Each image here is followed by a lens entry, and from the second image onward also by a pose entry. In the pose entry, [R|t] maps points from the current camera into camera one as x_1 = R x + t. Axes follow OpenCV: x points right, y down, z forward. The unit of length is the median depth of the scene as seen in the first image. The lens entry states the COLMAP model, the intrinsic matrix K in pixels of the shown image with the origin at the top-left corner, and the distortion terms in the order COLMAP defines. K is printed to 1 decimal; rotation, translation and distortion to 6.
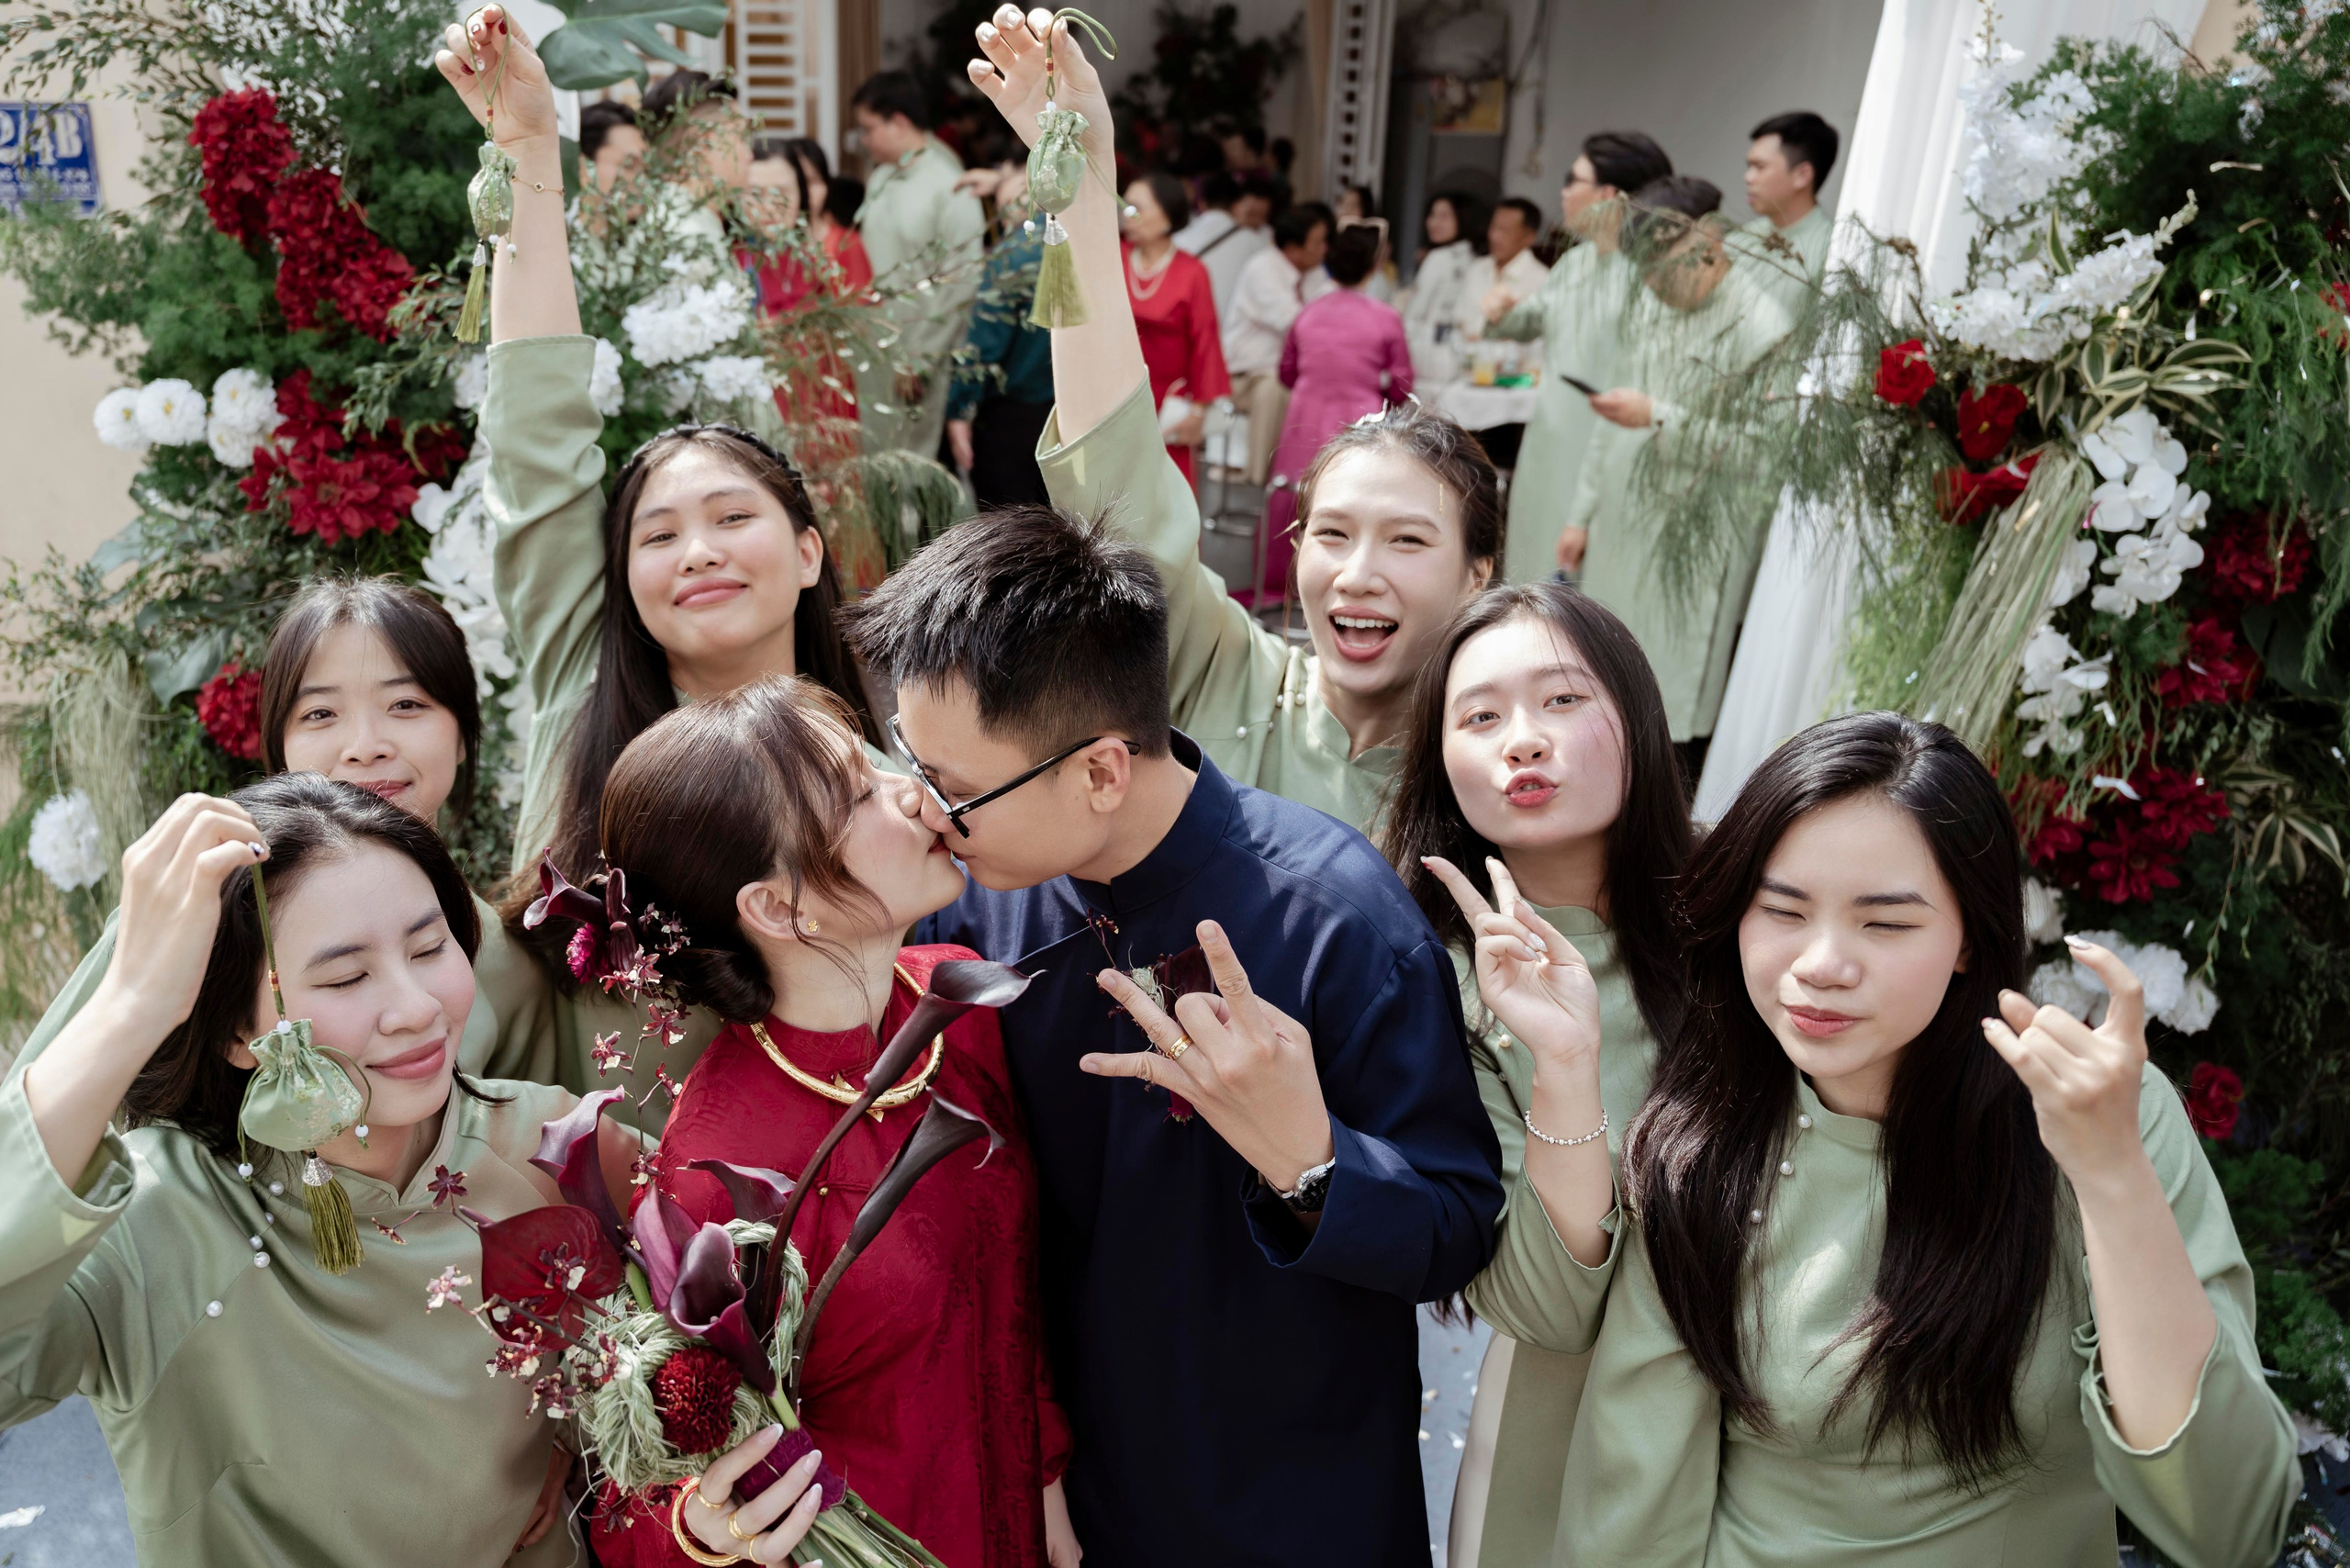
lens RADIAL K [[1730.6, 0, 1064.8], [0, 1730.6, 747.2], [0, 0, 1]] dist [-0.069222, 0.021671]
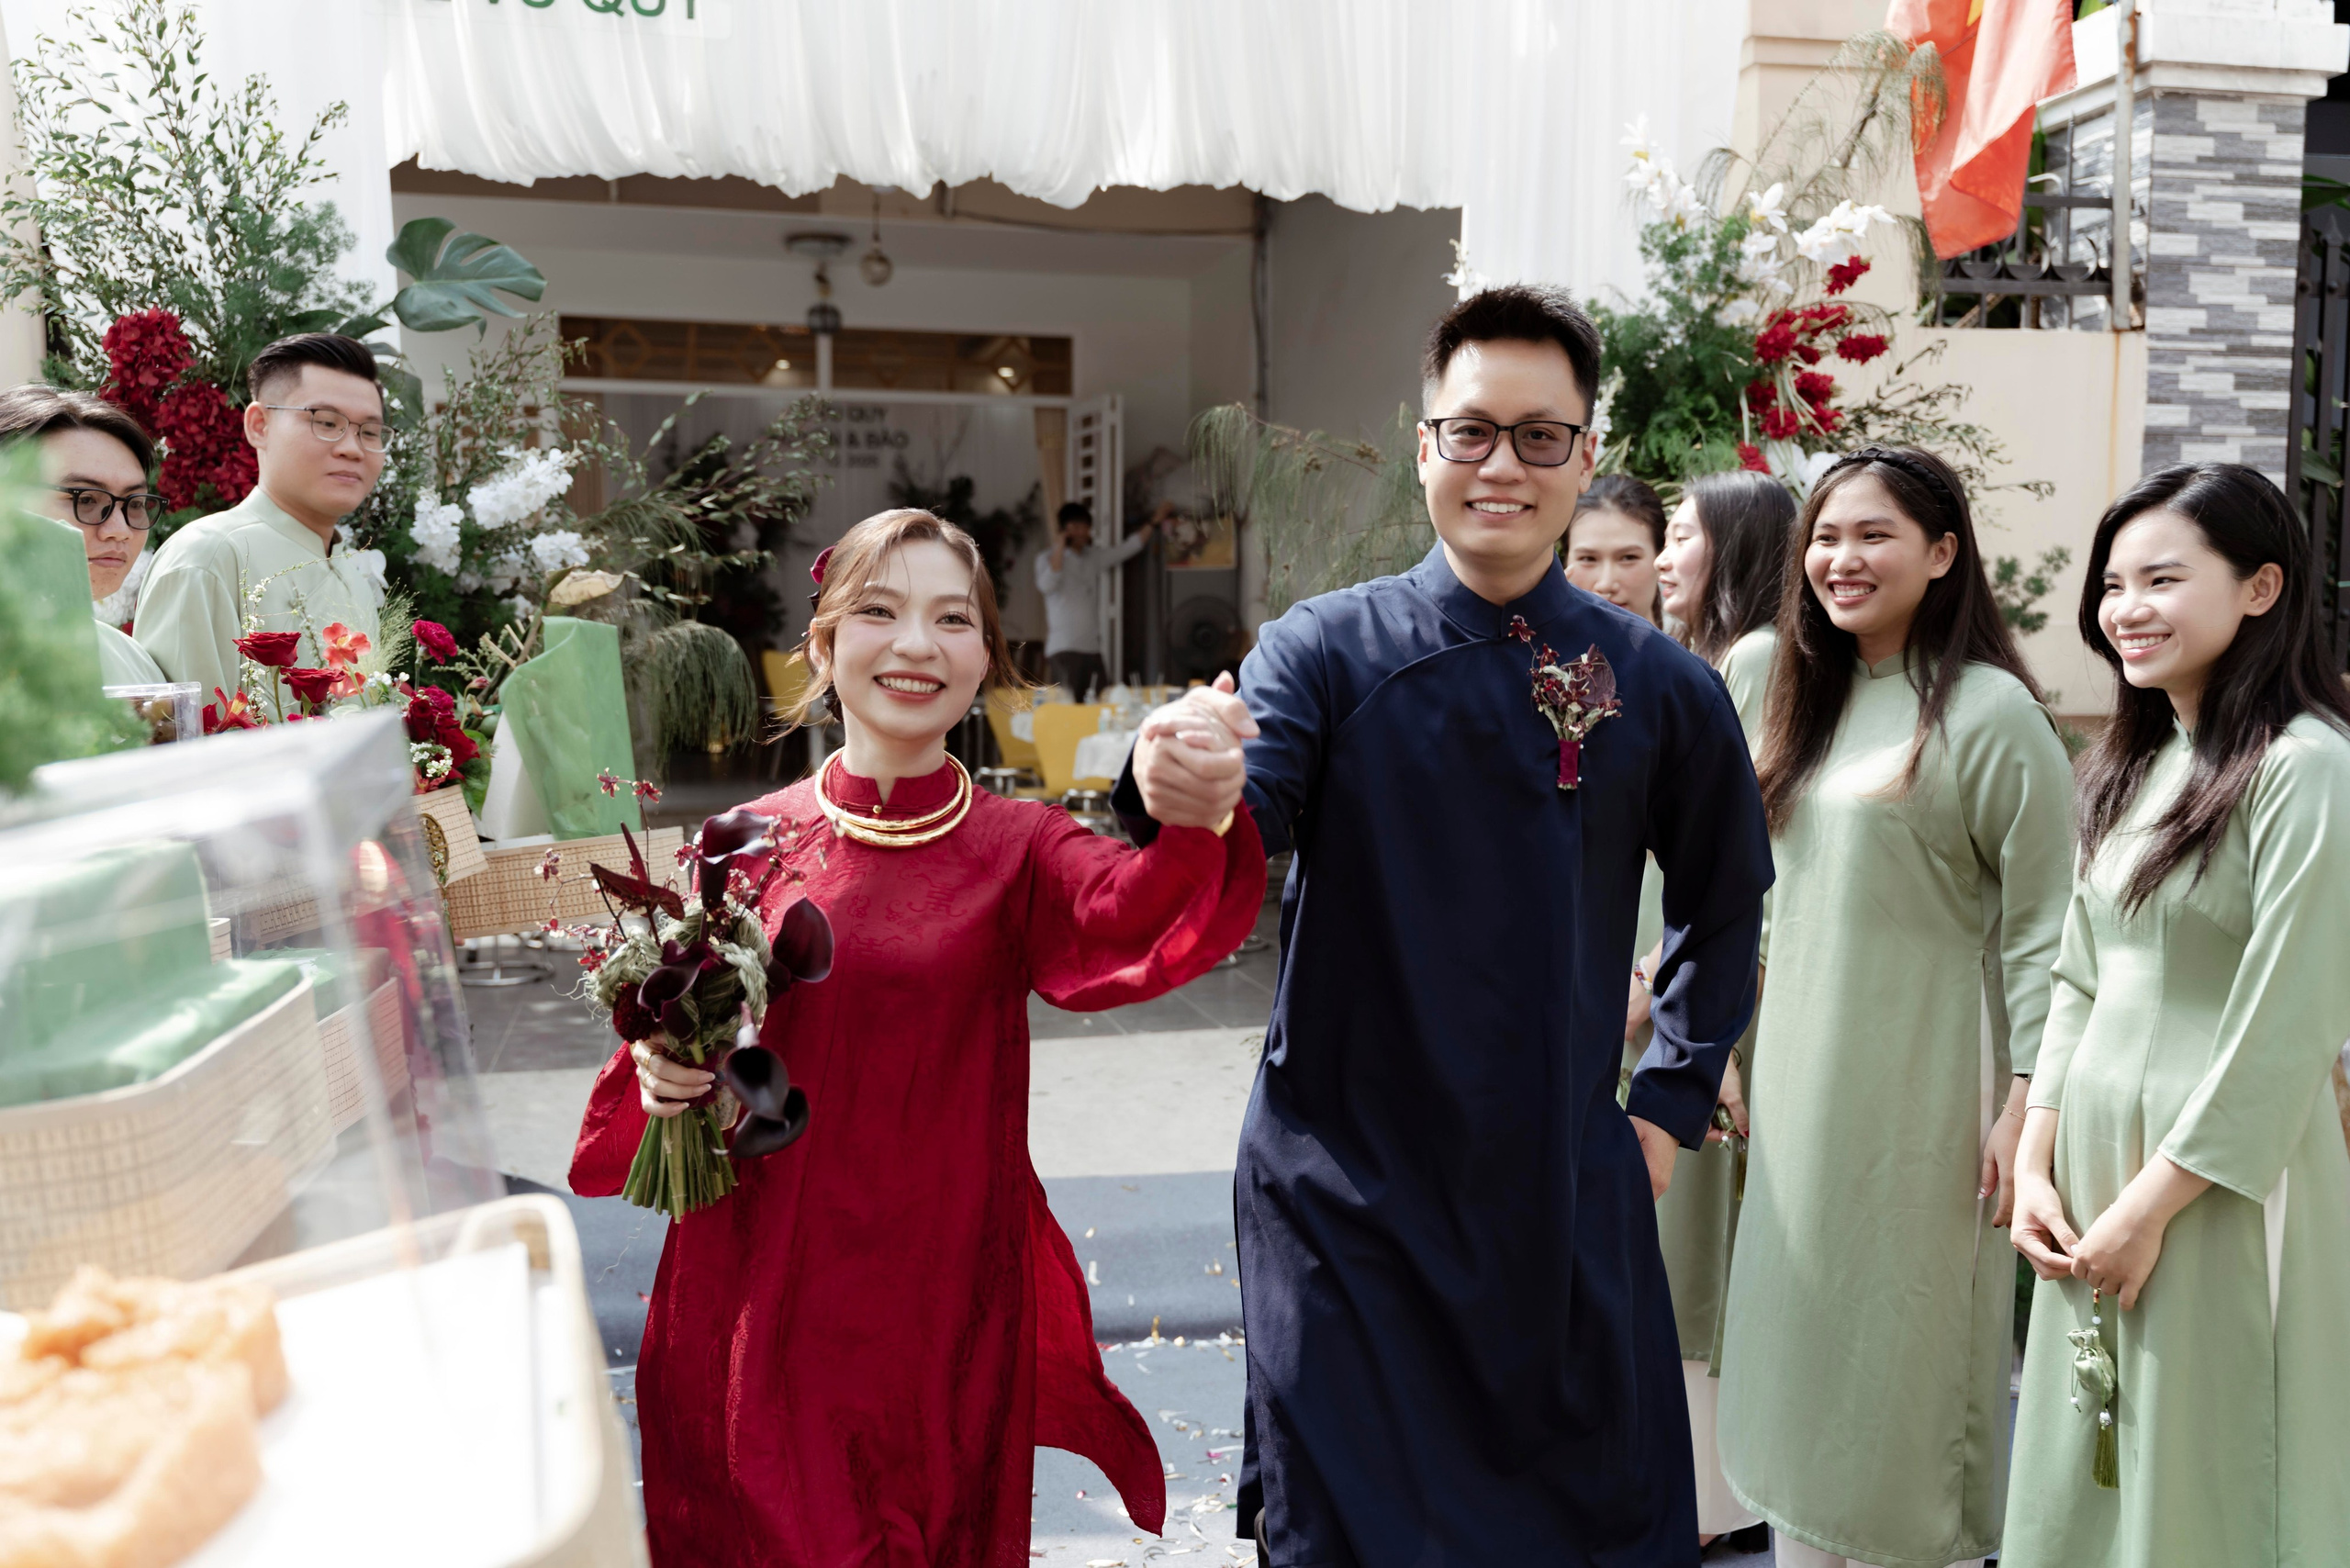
lens RADIAL K [[2002.0, 0, 1176.0], [0, 2002.0, 799.8], [0, 0, 1]] dist [-0.007594, 0.028233]
pose [[0.981952, -0.039919, 0.184867, -0.028083], [0.088202, 0.961324, -0.260915, 0.401769], [-0.167302, 0.272512, 0.947495, -0.422831]]
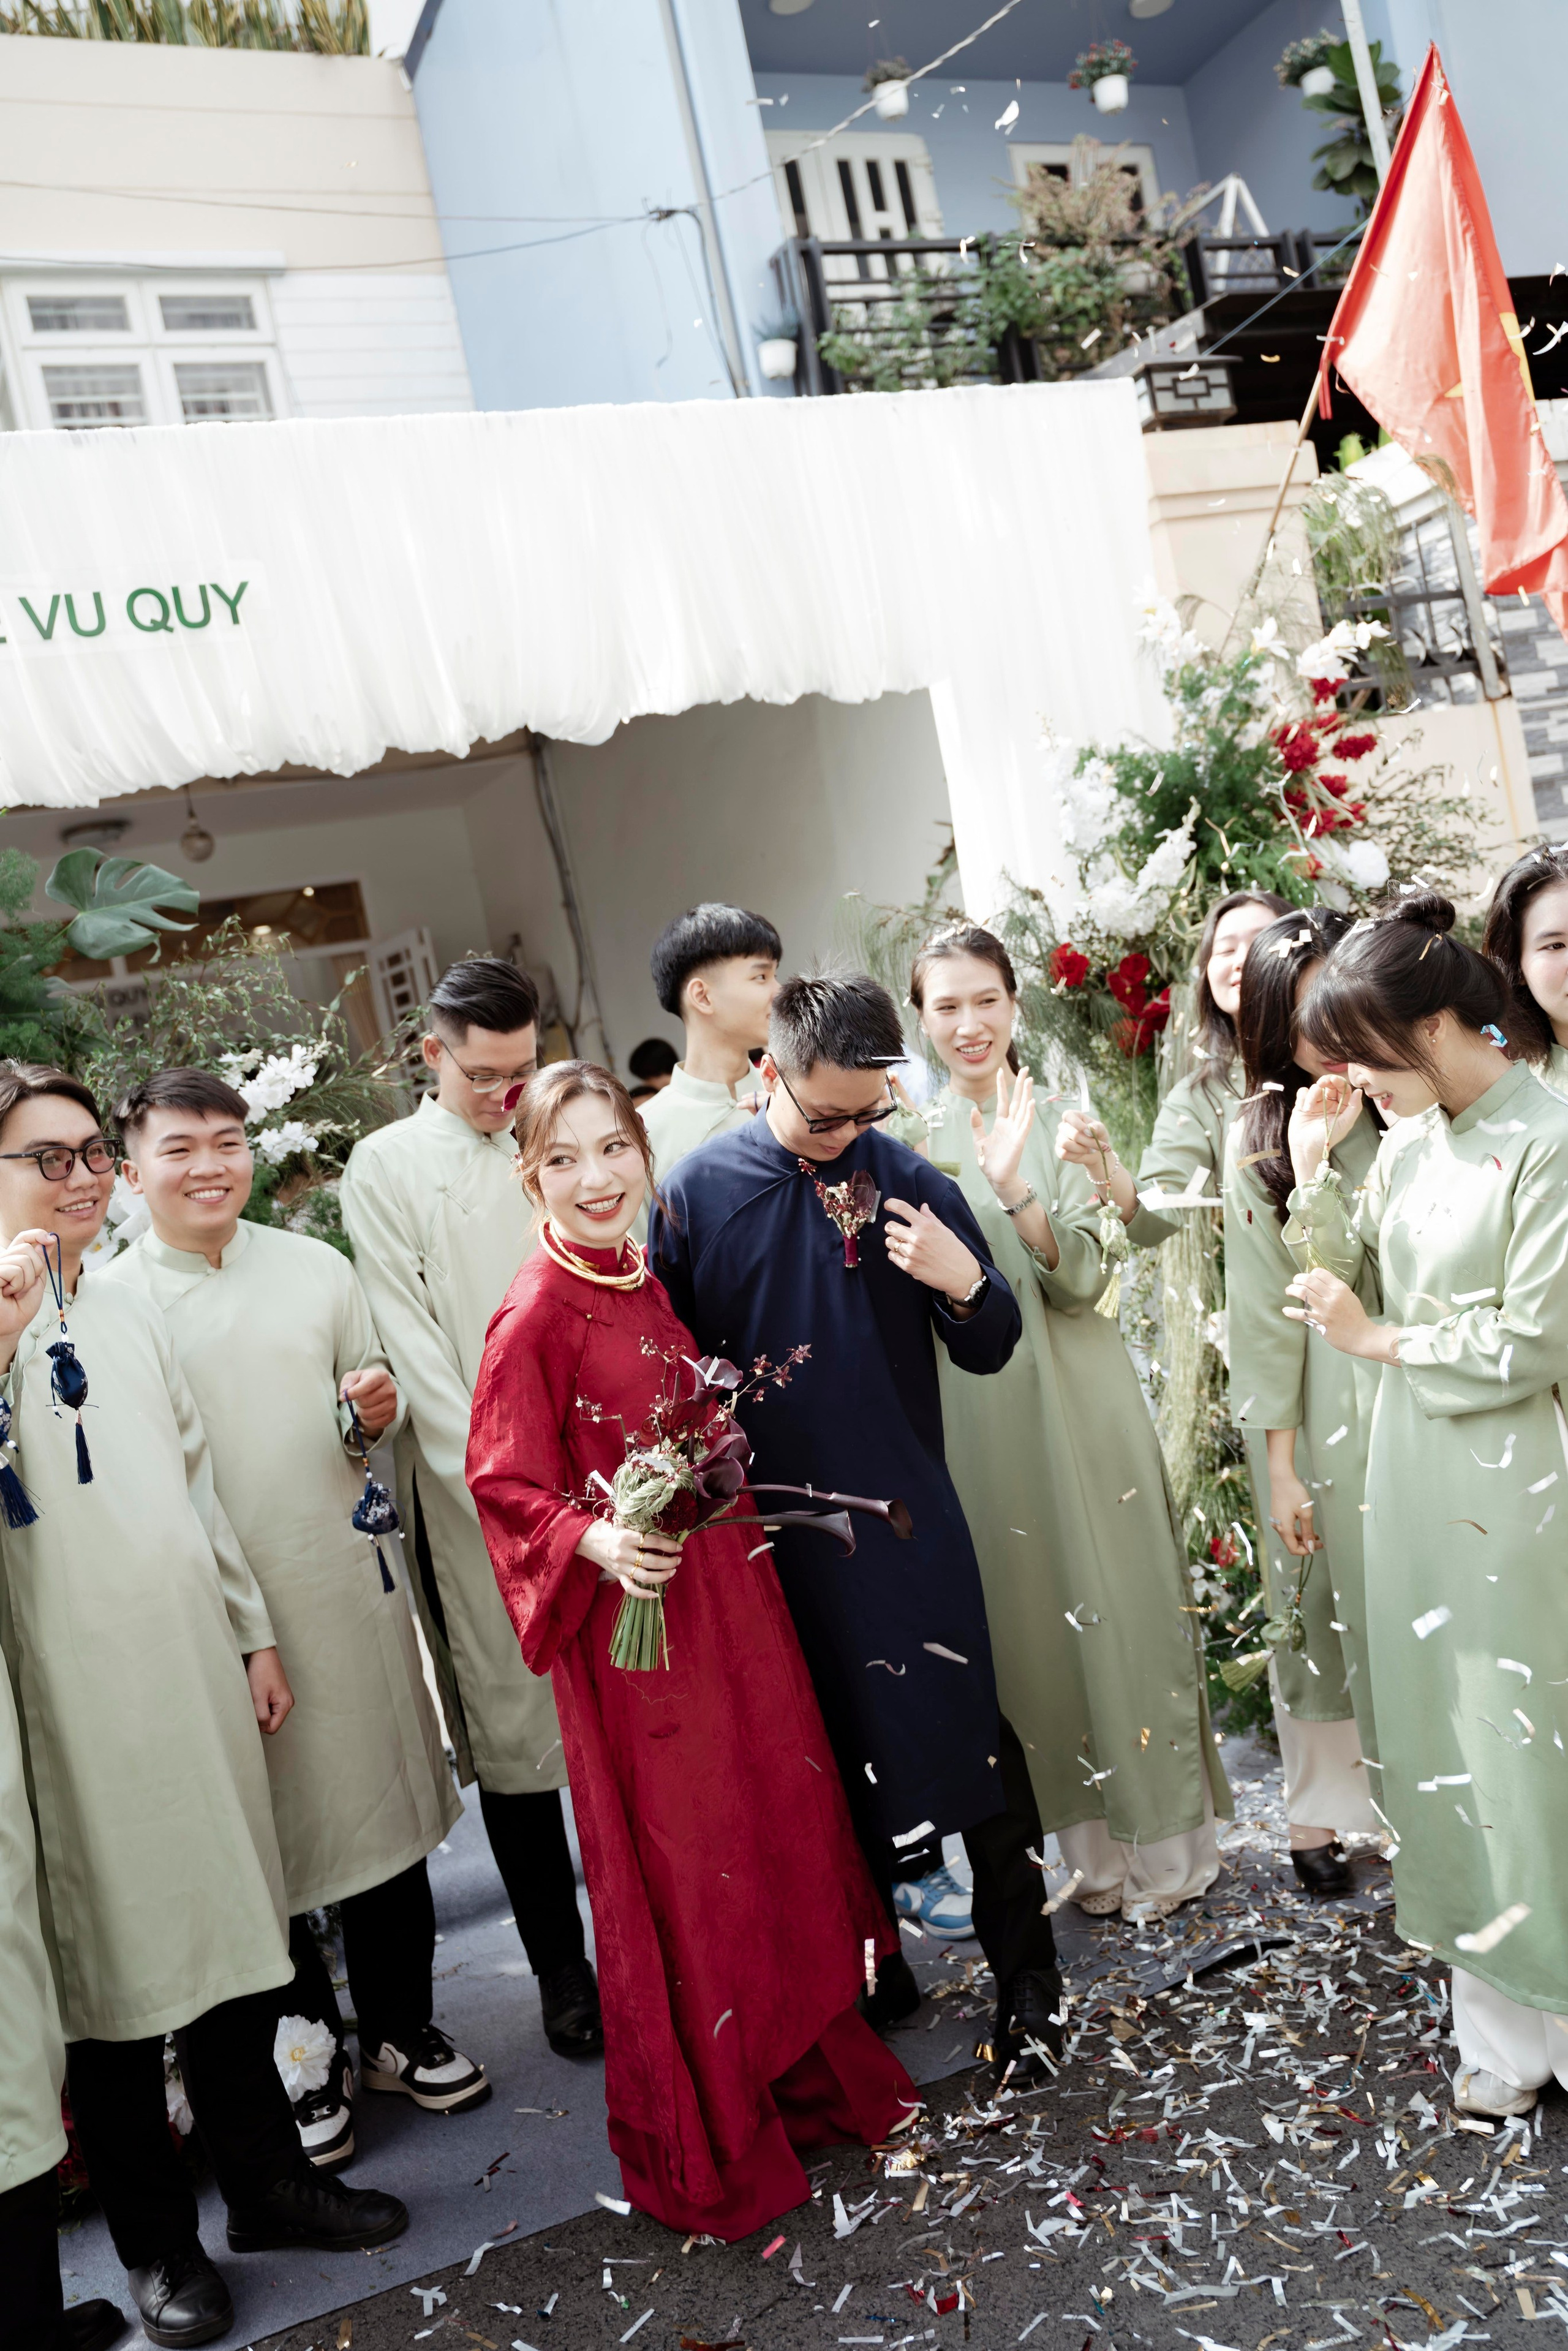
lens RADIAL K [[2002.7, 0, 774.1], [0, 2002.7, 1188.2], [0, 0, 1]] dist [-0.007594, 0.028233]
pose [[0.906817, -0.224211, 0.356949, -0.422617], [0.330835, 0.903315, -0.273075, 0.364958], [-0.261211, 0.365720, 0.893318, -0.434980]]
